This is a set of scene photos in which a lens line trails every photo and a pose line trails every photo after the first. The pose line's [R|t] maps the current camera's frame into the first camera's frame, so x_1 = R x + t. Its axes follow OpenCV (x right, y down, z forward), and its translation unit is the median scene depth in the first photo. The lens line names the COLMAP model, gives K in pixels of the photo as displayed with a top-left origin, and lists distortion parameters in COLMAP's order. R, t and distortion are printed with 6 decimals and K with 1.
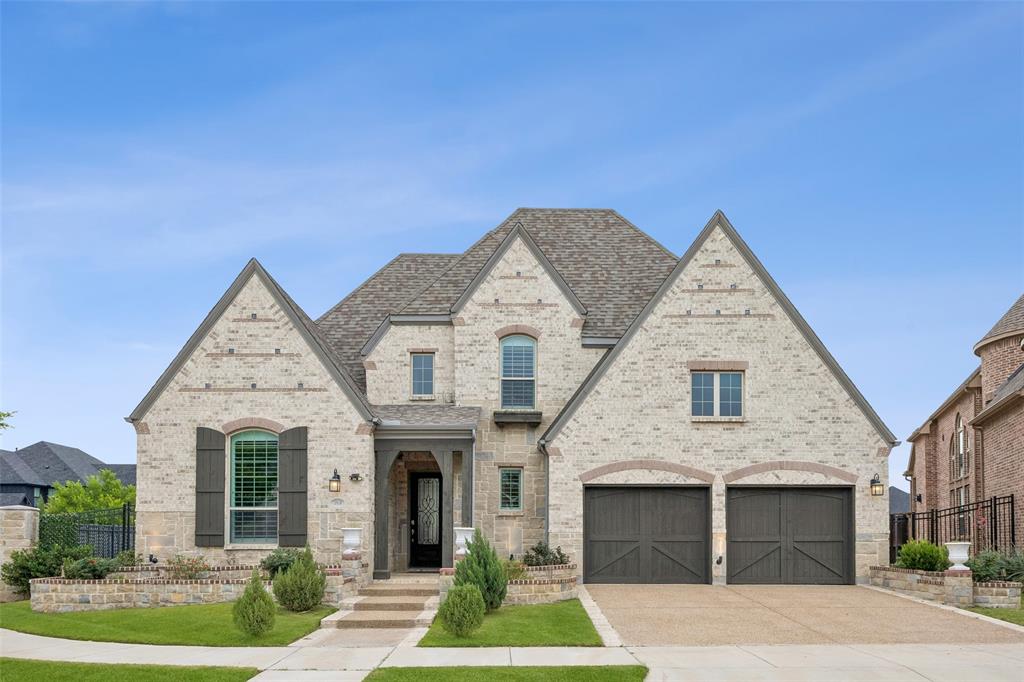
lens RADIAL K [[728.0, 0, 515.0], [0, 728.0, 527.5], [0, 0, 1]] dist [-0.001189, 0.000315]
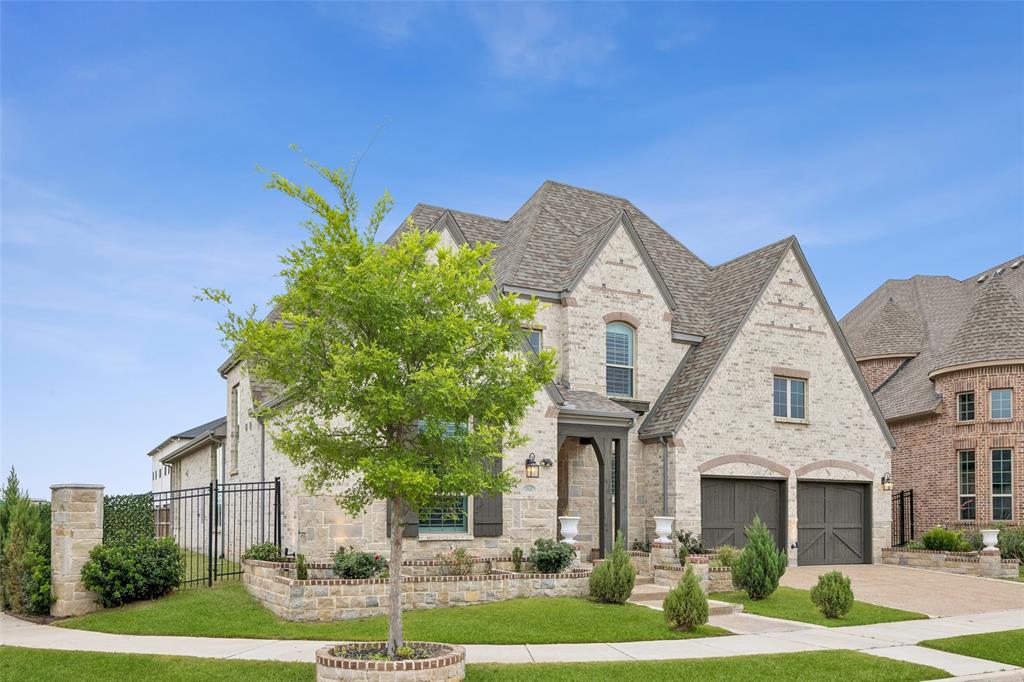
lens RADIAL K [[843.1, 0, 509.5], [0, 843.1, 512.2], [0, 0, 1]] dist [-0.004736, -0.002506]
pose [[0.879648, 0.005473, 0.475593, -0.730630], [-0.010218, 0.999920, 0.007392, -0.011405], [-0.475515, -0.011362, 0.879634, 0.054304]]
